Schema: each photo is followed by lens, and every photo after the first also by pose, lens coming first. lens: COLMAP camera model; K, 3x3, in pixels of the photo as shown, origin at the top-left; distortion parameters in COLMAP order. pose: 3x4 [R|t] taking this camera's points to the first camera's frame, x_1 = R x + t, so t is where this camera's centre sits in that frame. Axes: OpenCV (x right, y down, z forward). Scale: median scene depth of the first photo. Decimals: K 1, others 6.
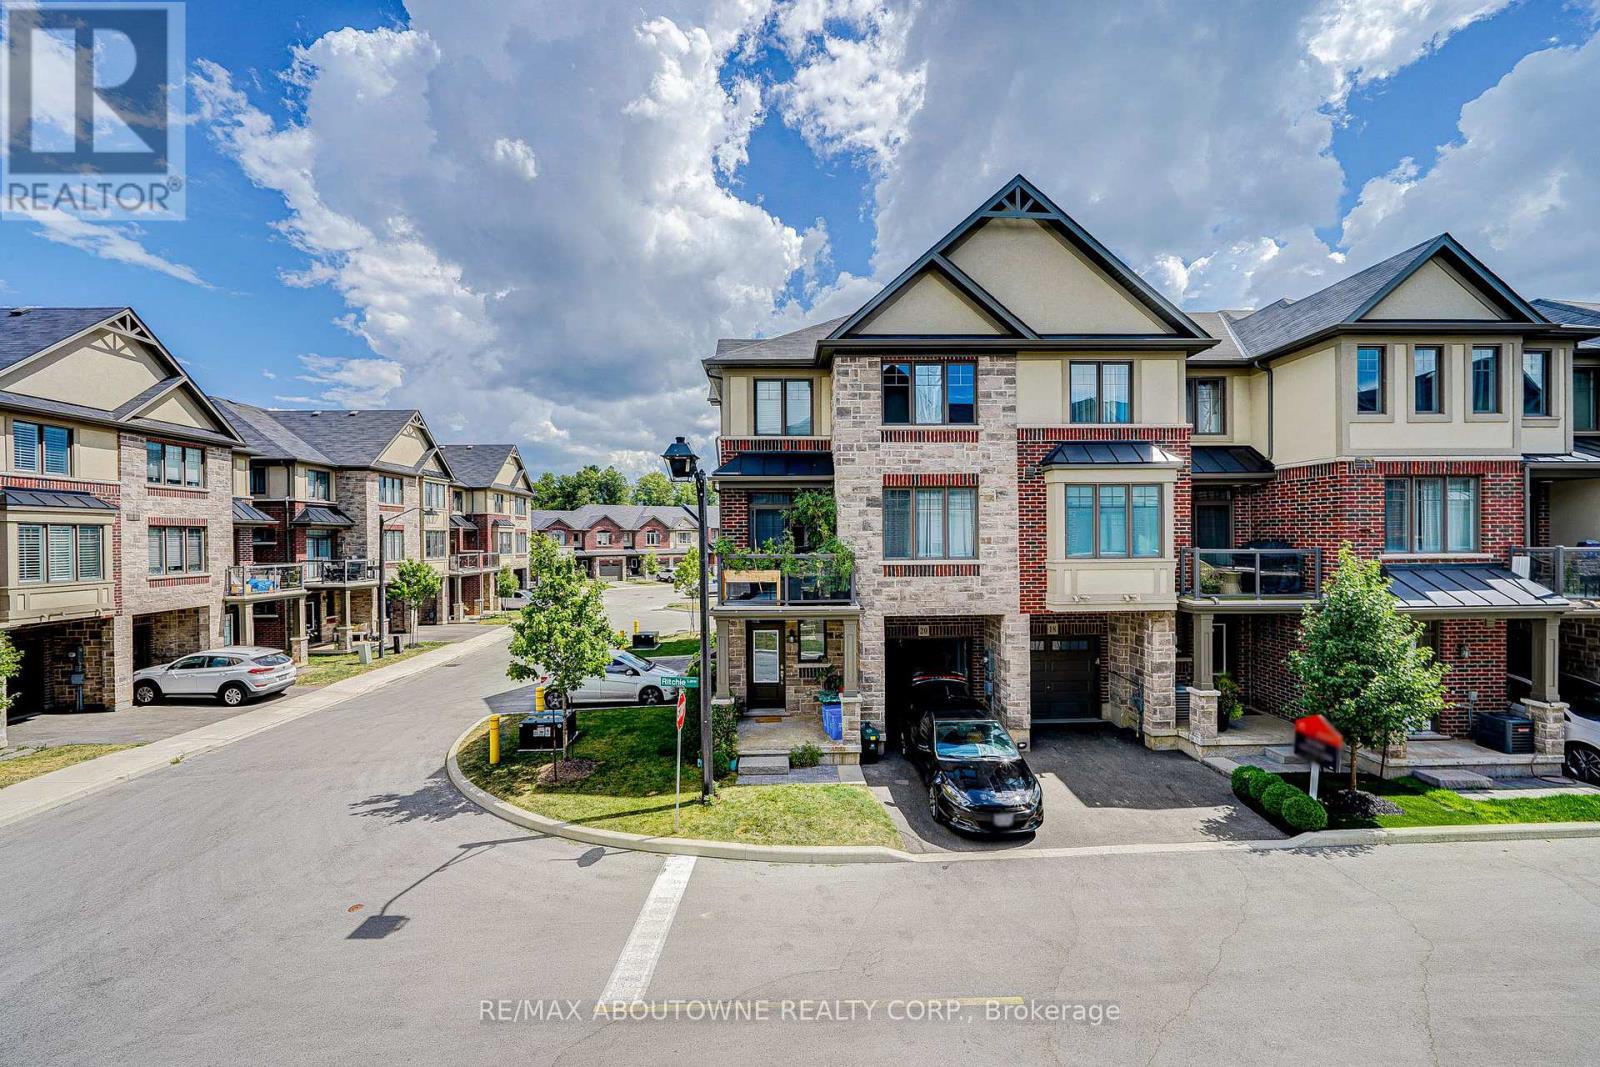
lens RADIAL K [[633.1, 0, 792.6], [0, 633.1, 541.8], [0, 0, 1]] dist [-0.001188, -0.000730]
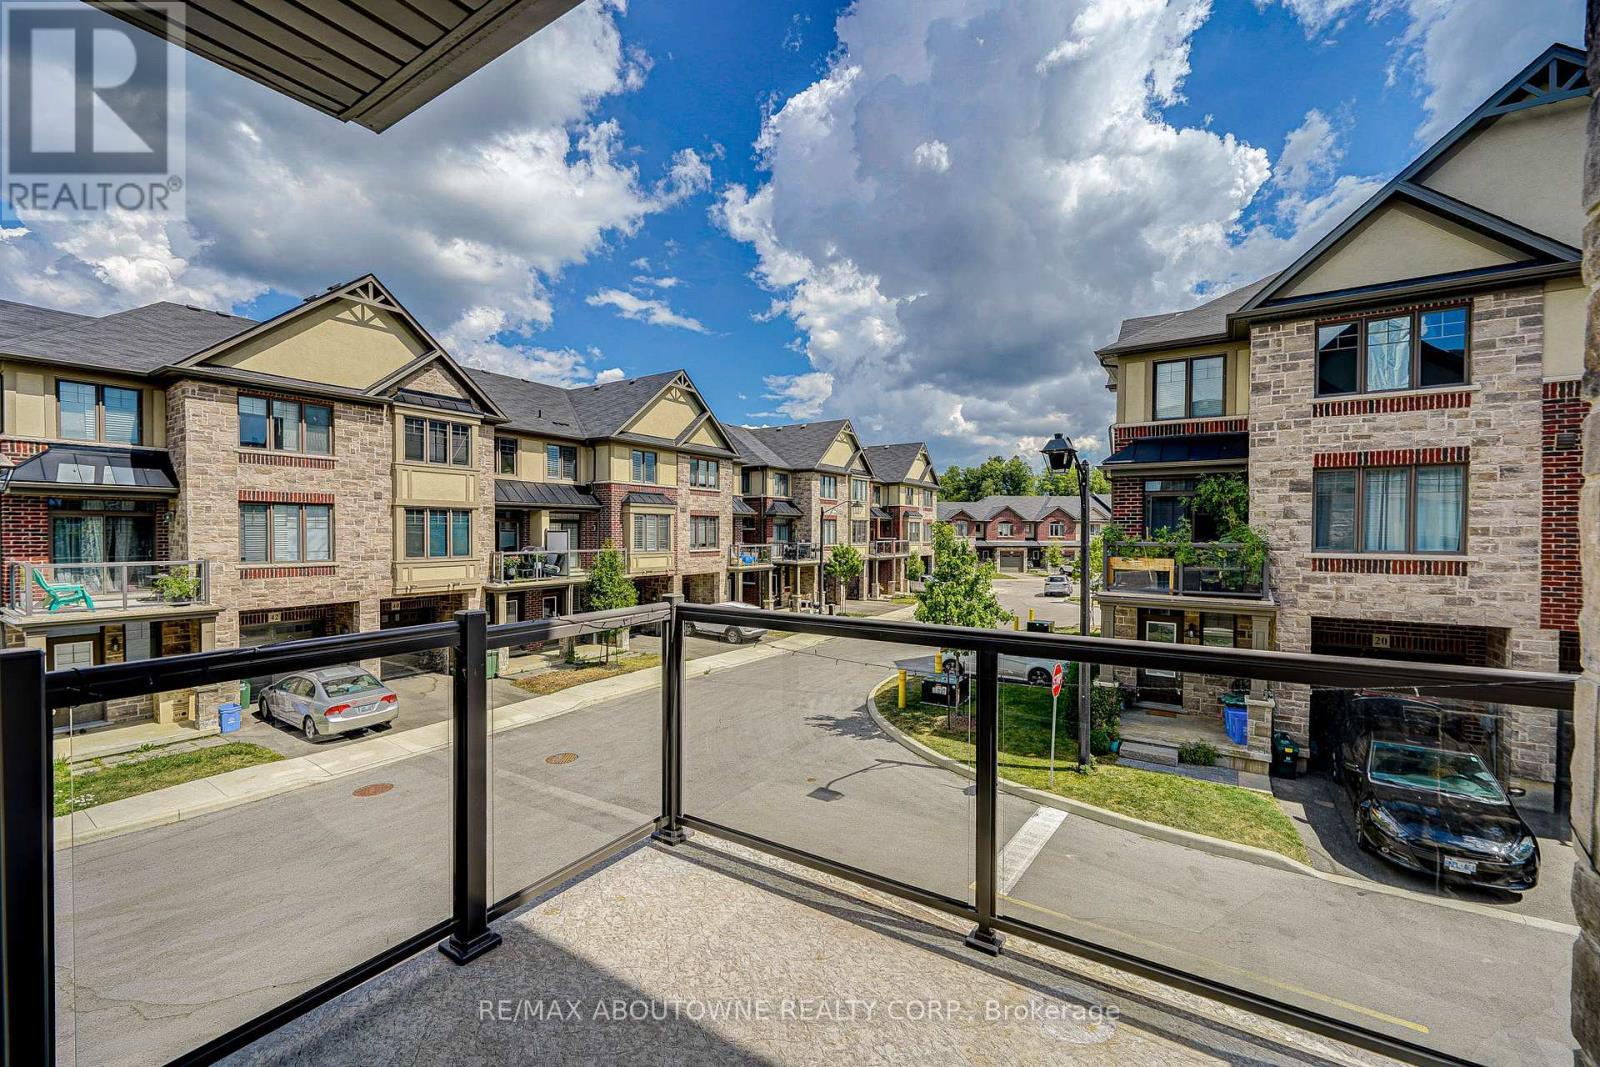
lens RADIAL K [[643.6, 0, 797.0], [0, 643.6, 542.9], [0, 0, 1]] dist [0.005183, -0.000507]
pose [[0.821248, 0.022600, -0.570124, 0.067085], [-0.014408, 0.999718, 0.018875, 0.009210], [0.570390, -0.007287, 0.821342, -0.140423]]
